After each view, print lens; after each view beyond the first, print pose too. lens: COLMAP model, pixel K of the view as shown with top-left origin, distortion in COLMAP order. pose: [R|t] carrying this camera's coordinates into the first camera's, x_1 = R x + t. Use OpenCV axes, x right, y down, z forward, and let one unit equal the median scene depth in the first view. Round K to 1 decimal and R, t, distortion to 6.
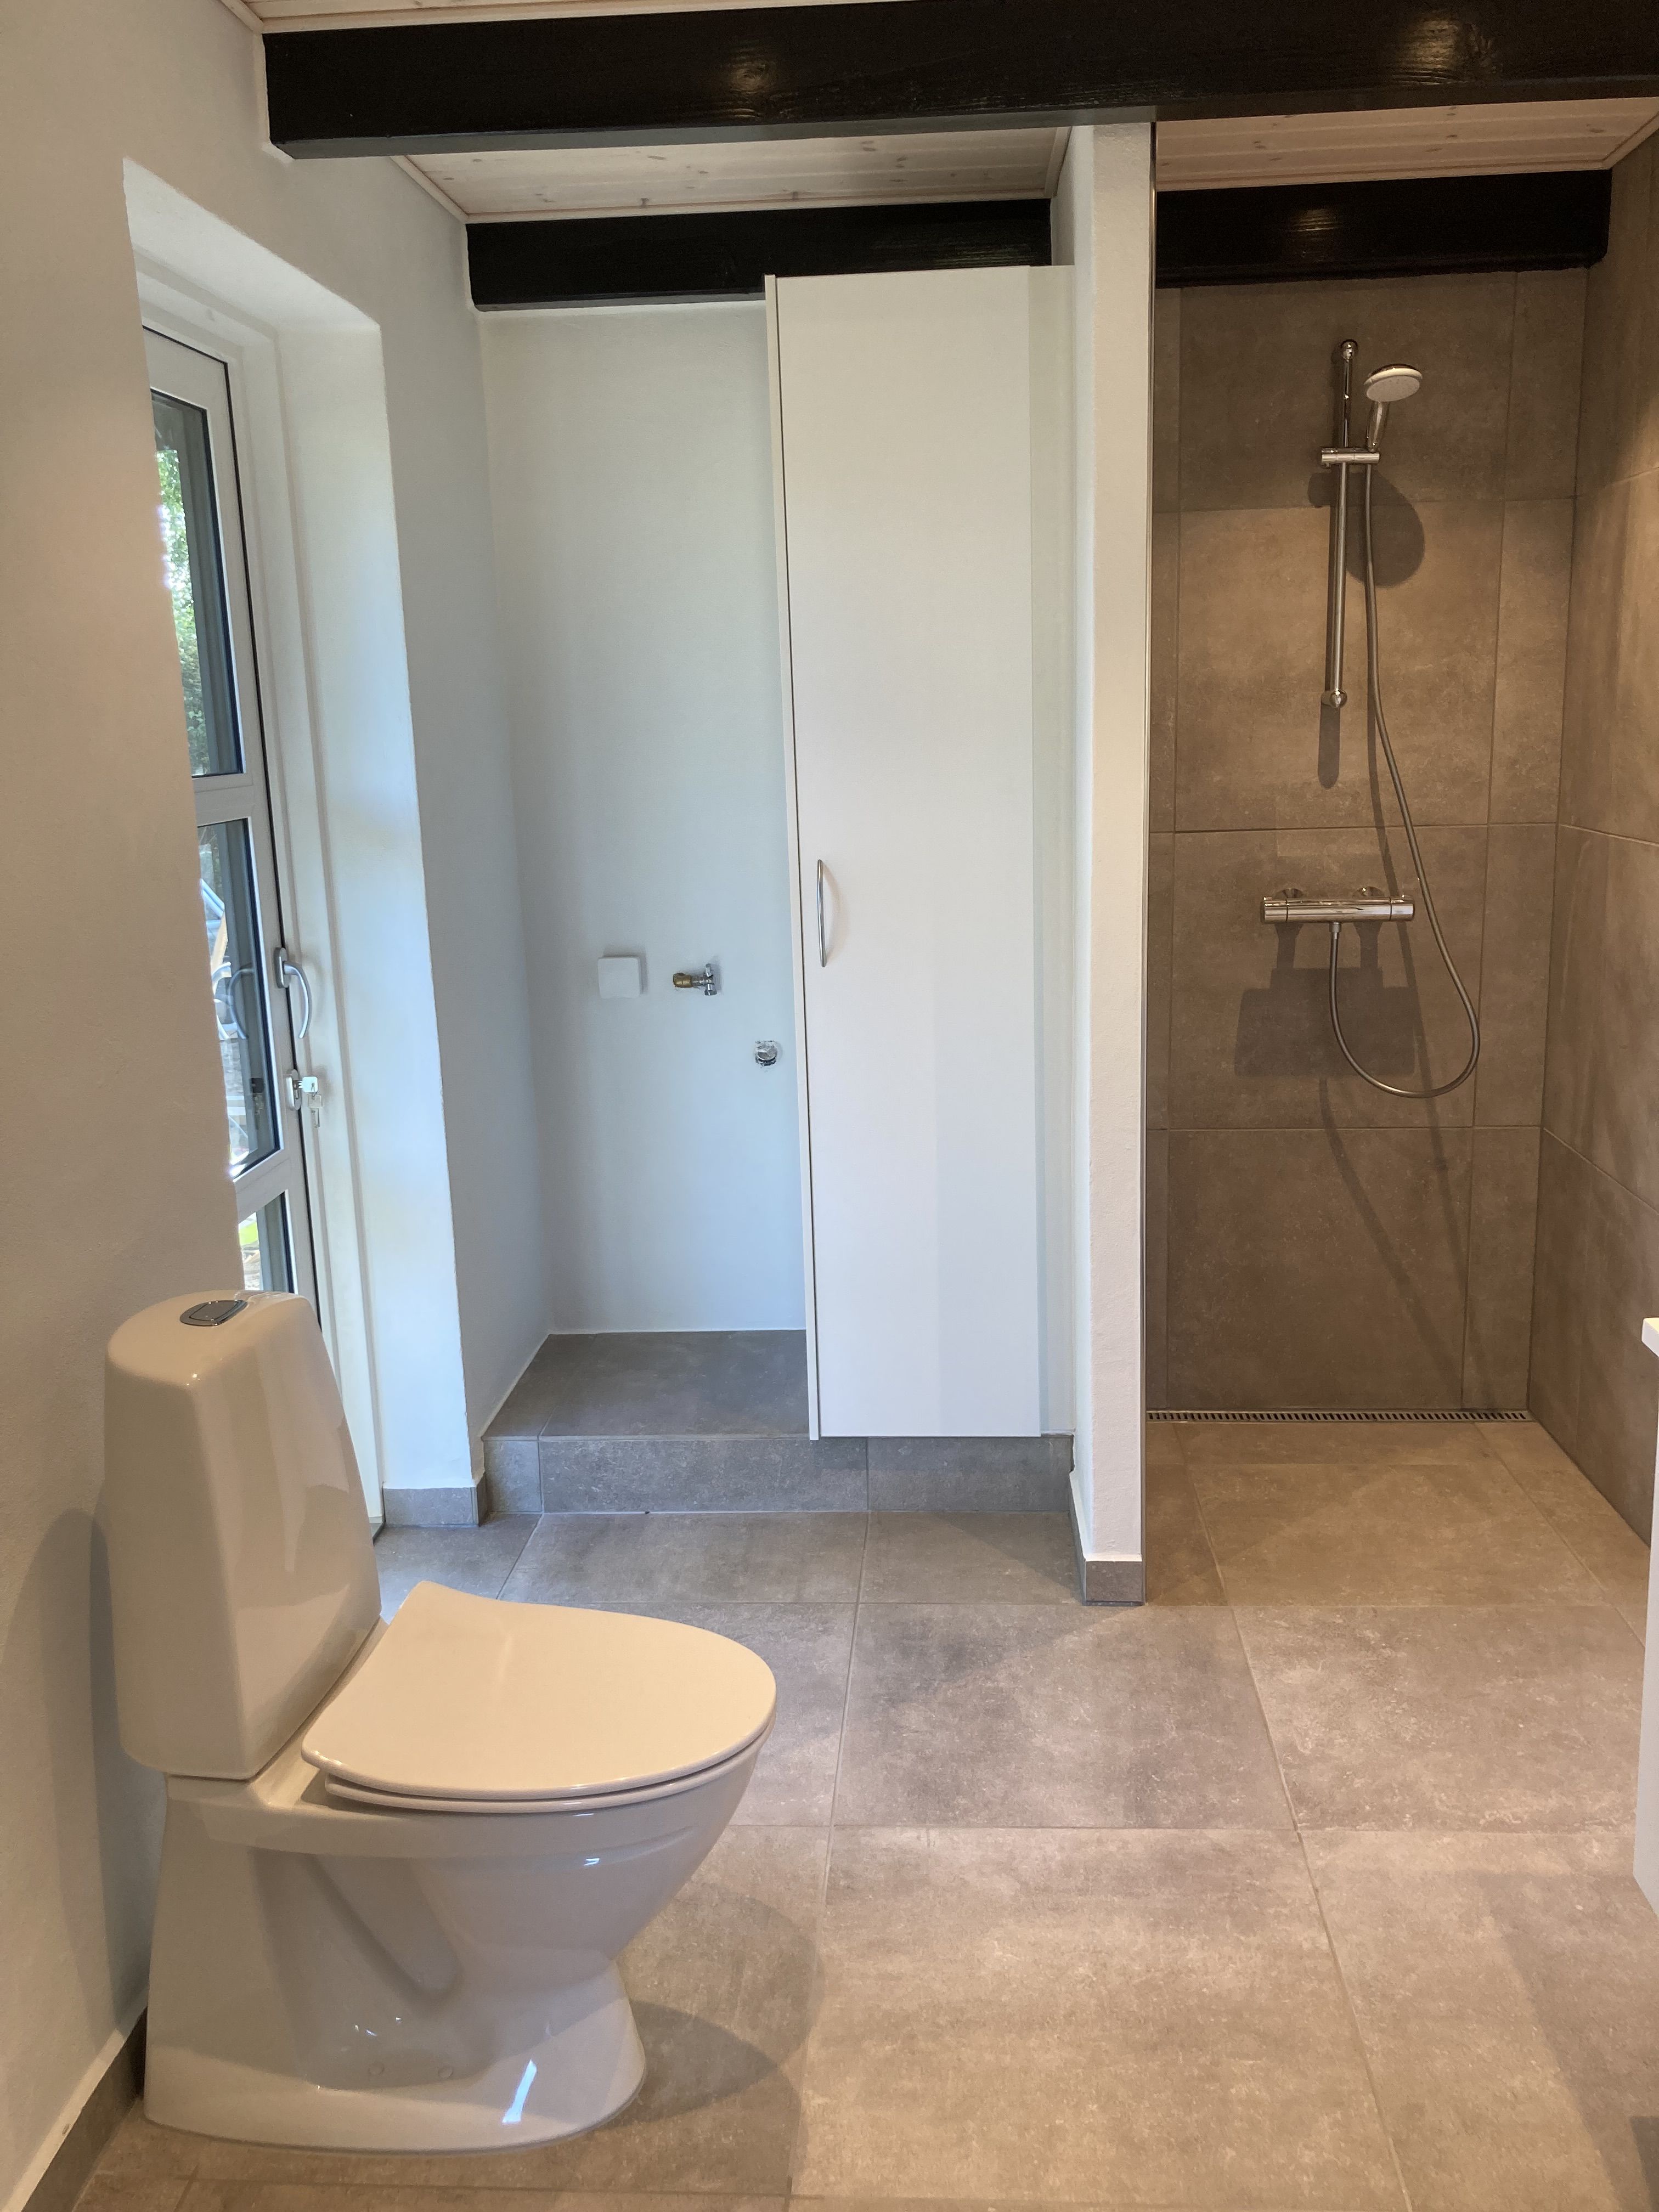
lens RADIAL K [[1797.1, 0, 833.9], [0, 1797.1, 1099.7], [0, 0, 1]] dist [0.012219, -0.005471]
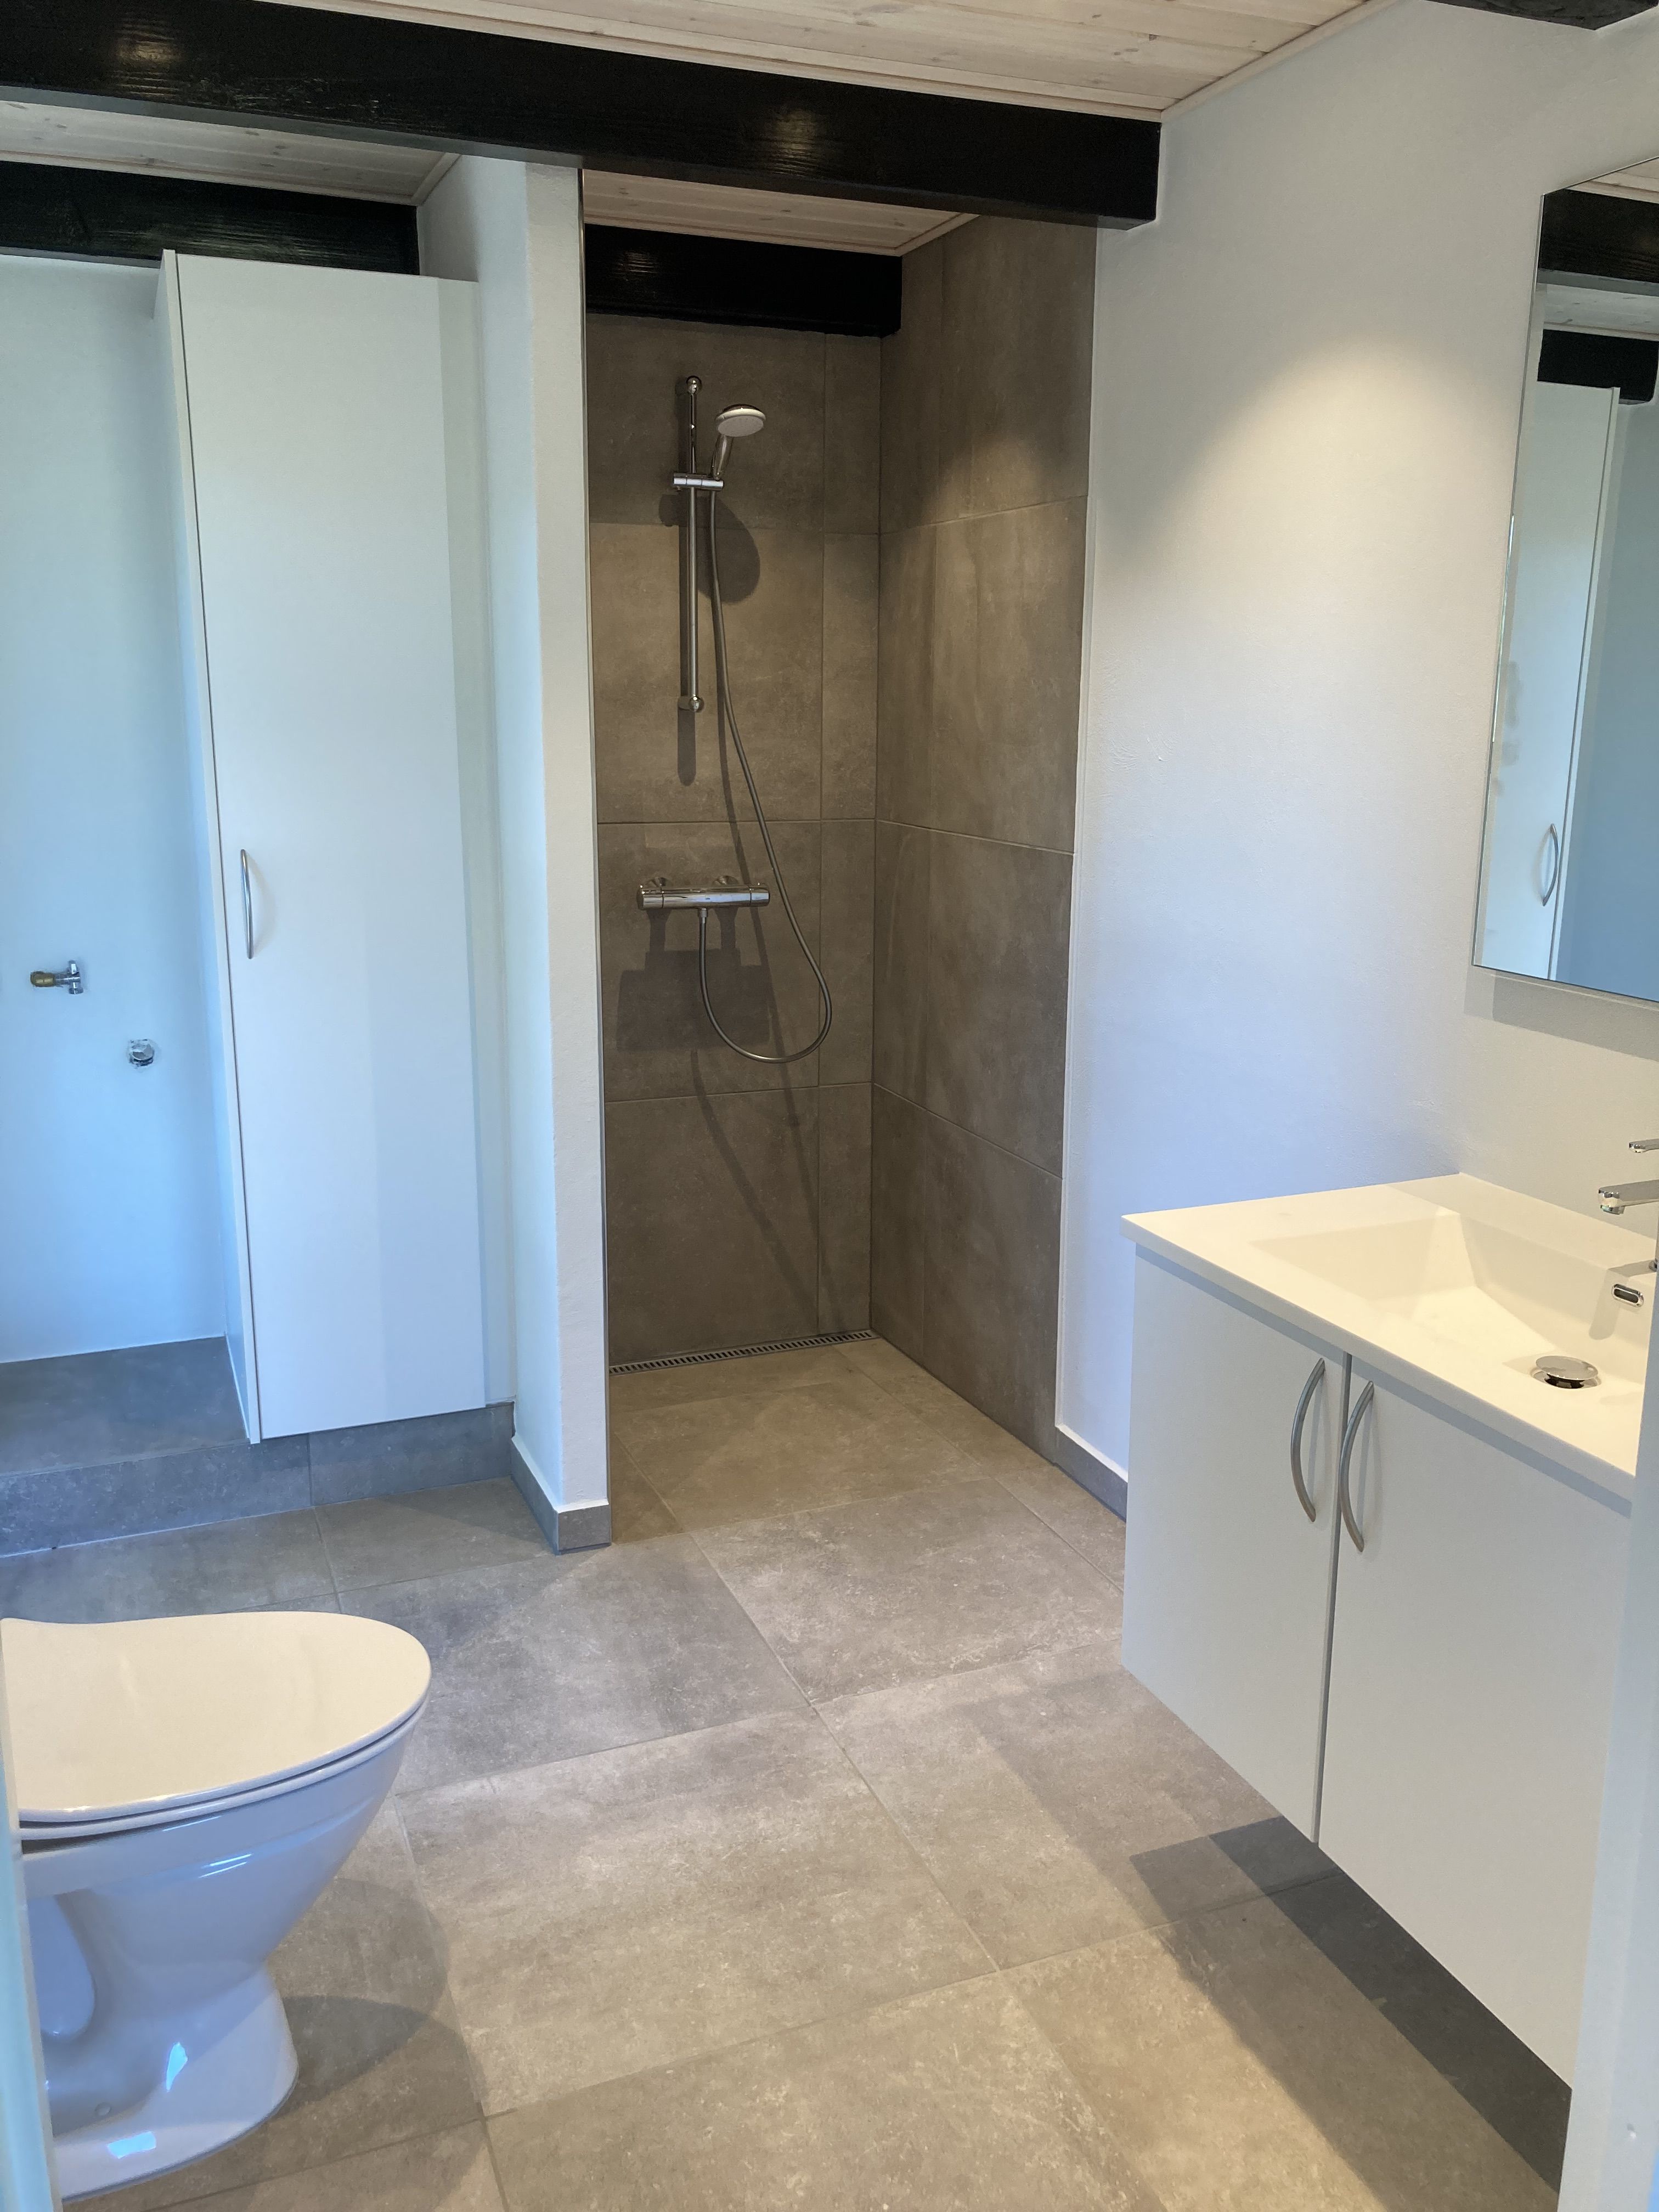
lens RADIAL K [[1807.1, 0, 829.5], [0, 1807.1, 1106.0], [0, 0, 1]] dist [0.074392, -0.075980]
pose [[0.903944, -0.063752, 0.422873, -0.143492], [0.055451, 0.997951, 0.031918, -0.010001], [-0.424041, -0.005404, 0.905627, -0.042140]]
